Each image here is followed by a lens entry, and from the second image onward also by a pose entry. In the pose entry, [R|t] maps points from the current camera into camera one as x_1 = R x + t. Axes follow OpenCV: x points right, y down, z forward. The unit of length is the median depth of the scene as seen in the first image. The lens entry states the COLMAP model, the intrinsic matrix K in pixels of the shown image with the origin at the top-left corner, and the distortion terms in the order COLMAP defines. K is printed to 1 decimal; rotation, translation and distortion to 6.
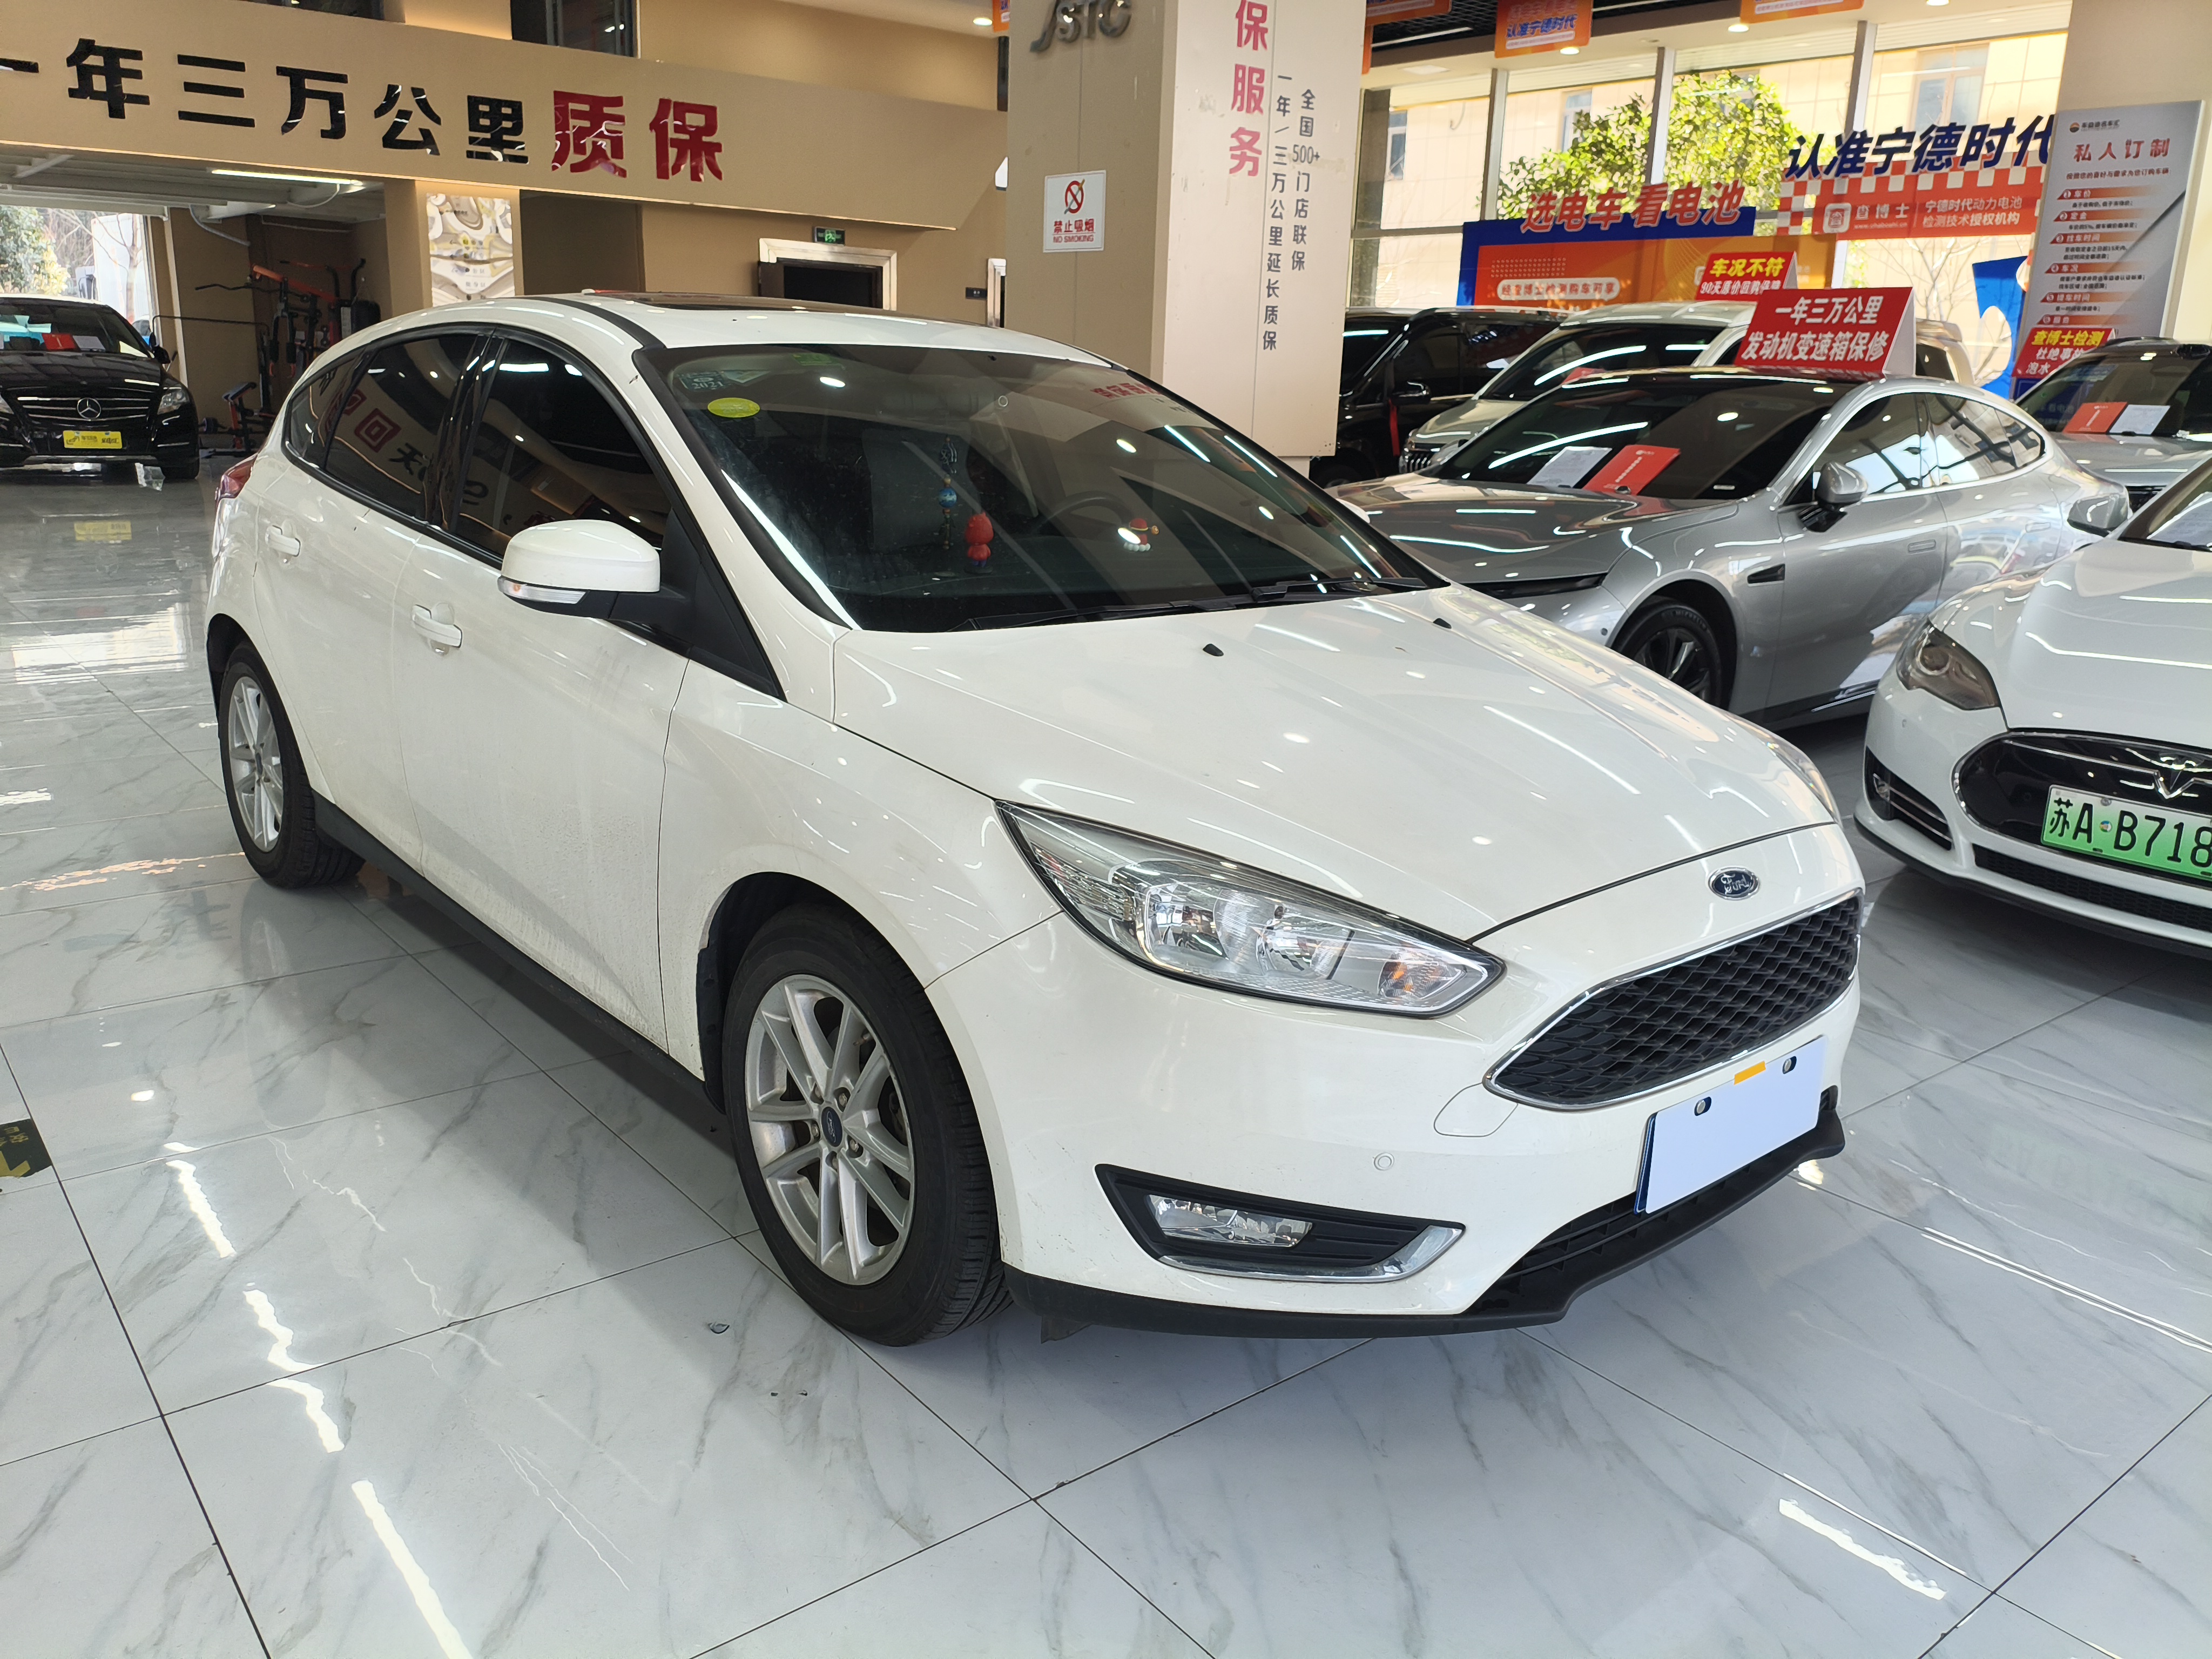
lens RADIAL K [[1708.9, 0, 1121.7], [0, 1708.9, 824.8], [0, 0, 1]] dist [0.000666, -0.022658]
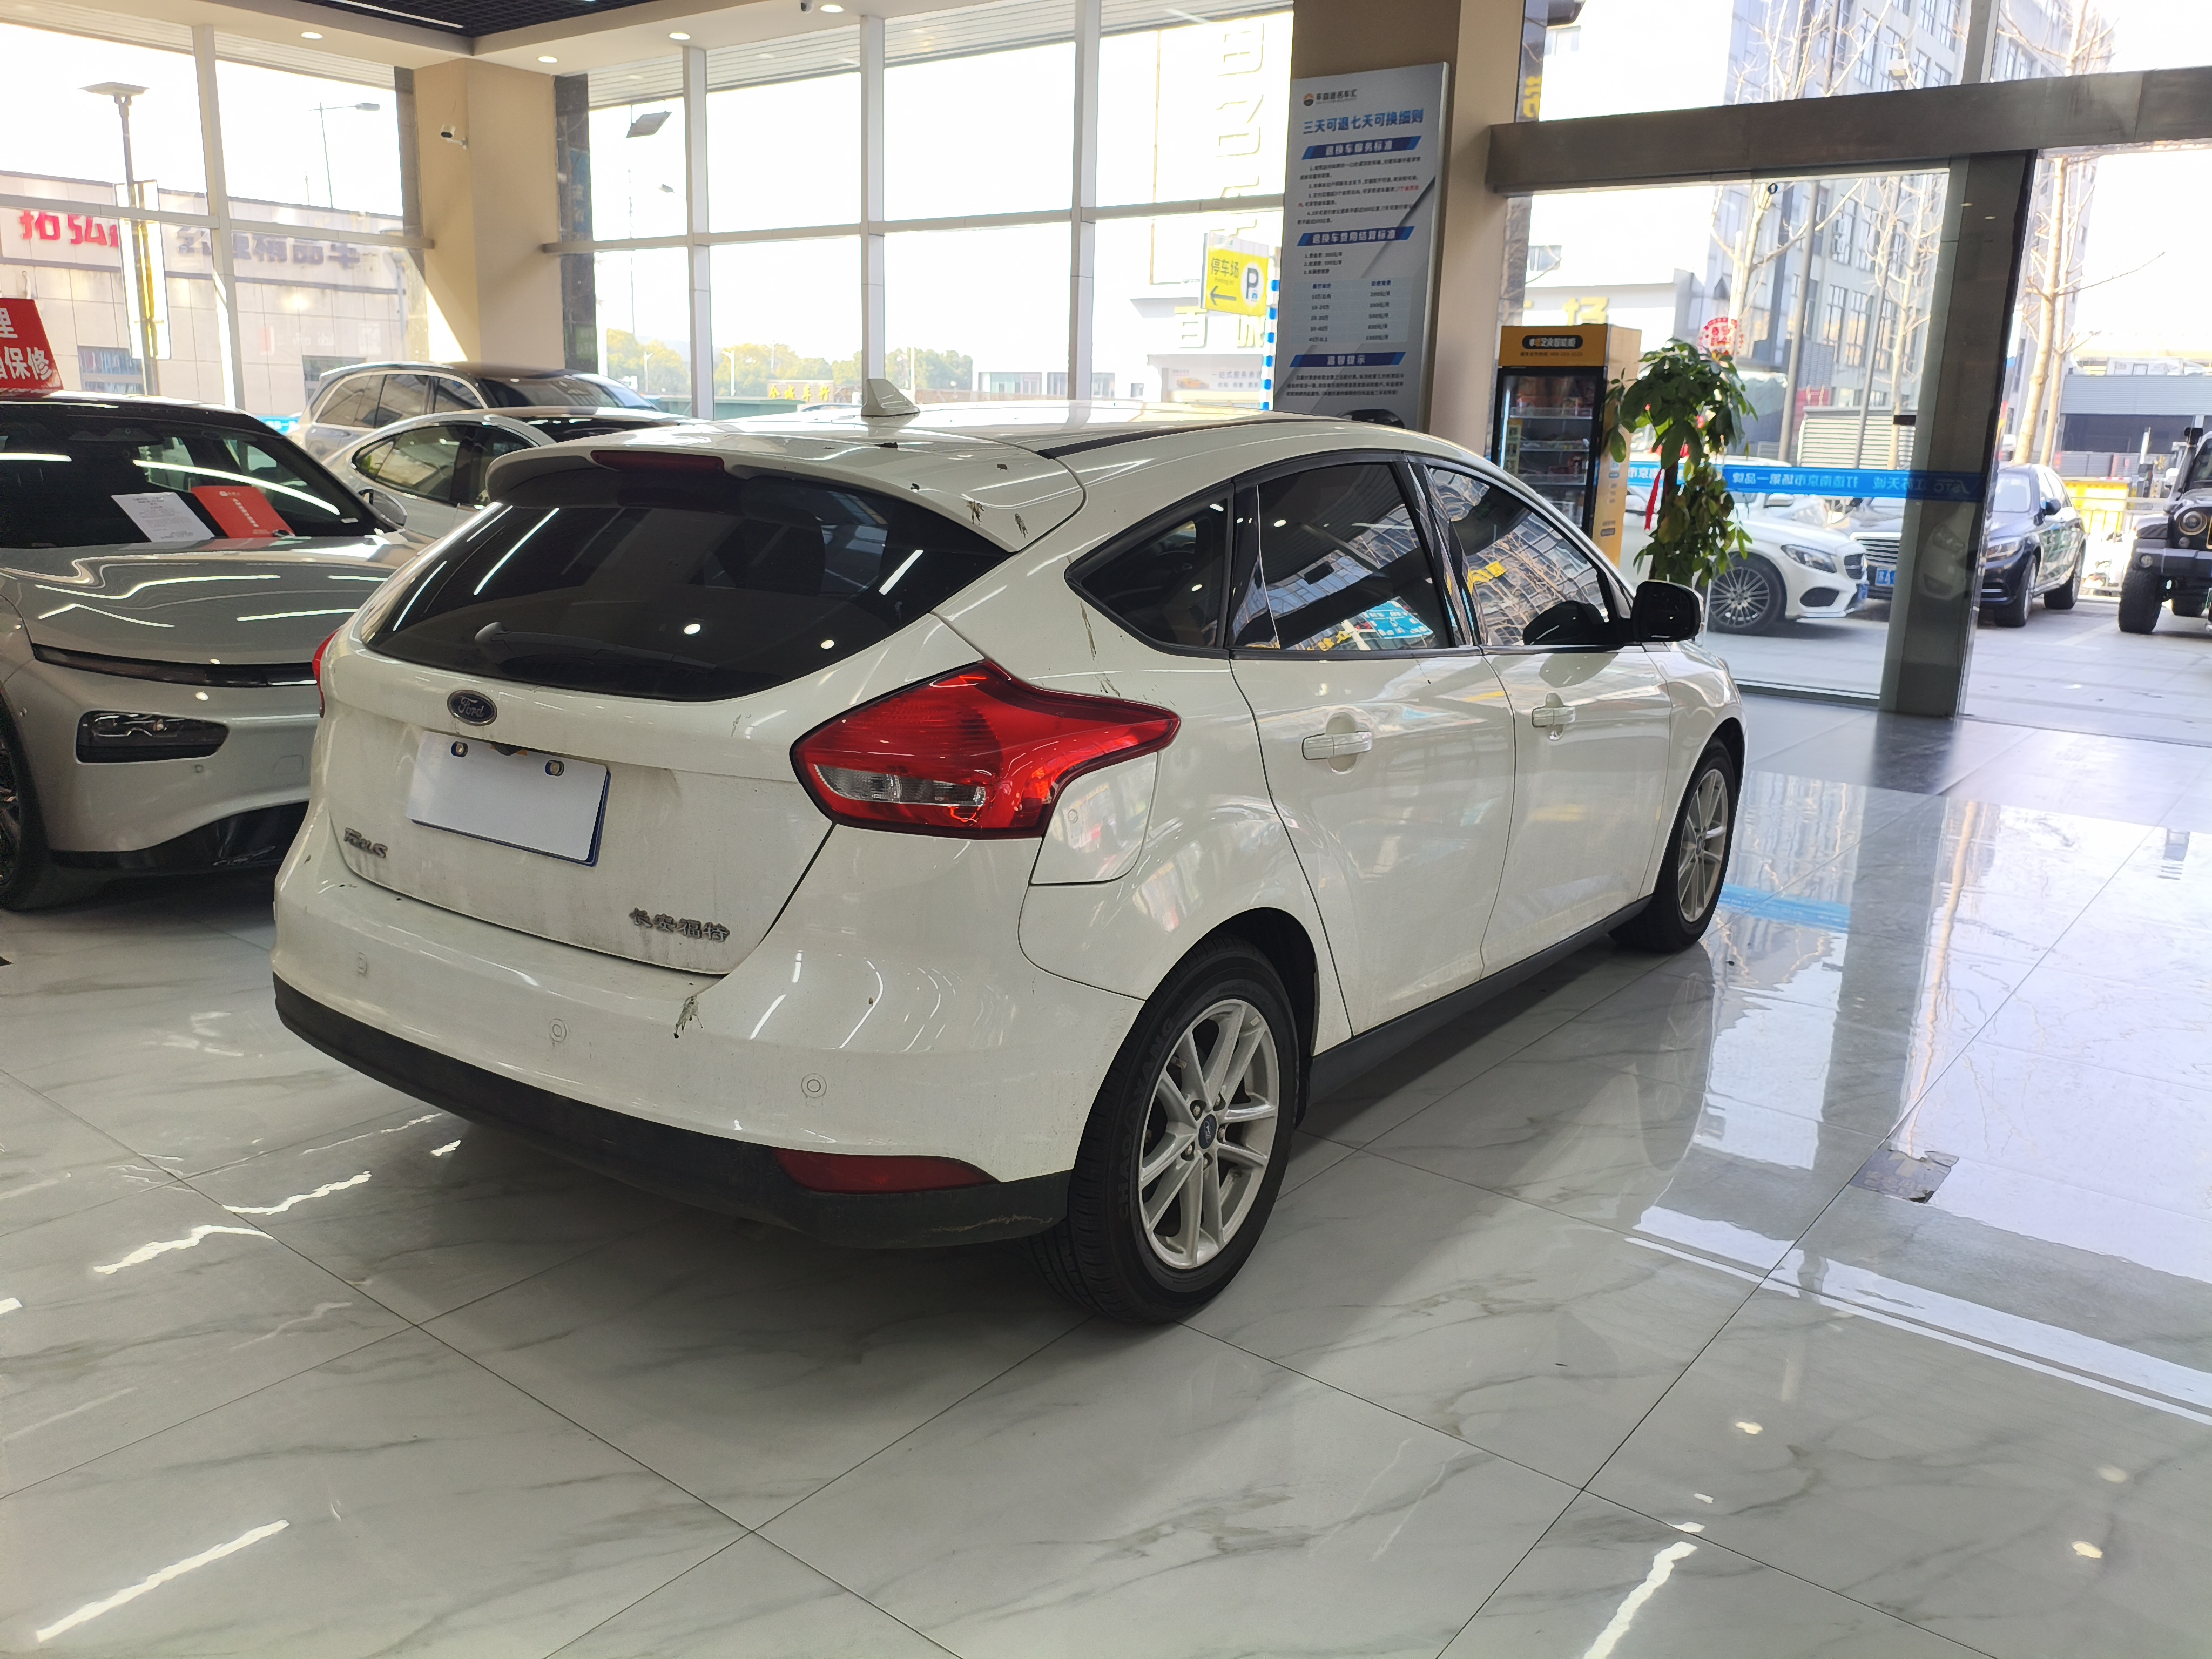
lens RADIAL K [[1708.9, 0, 1075.8], [0, 1708.9, 847.2], [0, 0, 1]] dist [0.000666, -0.022658]
pose [[-0.226721, -0.270471, 0.935651, -0.343024], [0.215550, 0.922911, 0.319019, -0.112865], [-0.949808, 0.274008, -0.150943, 0.358538]]
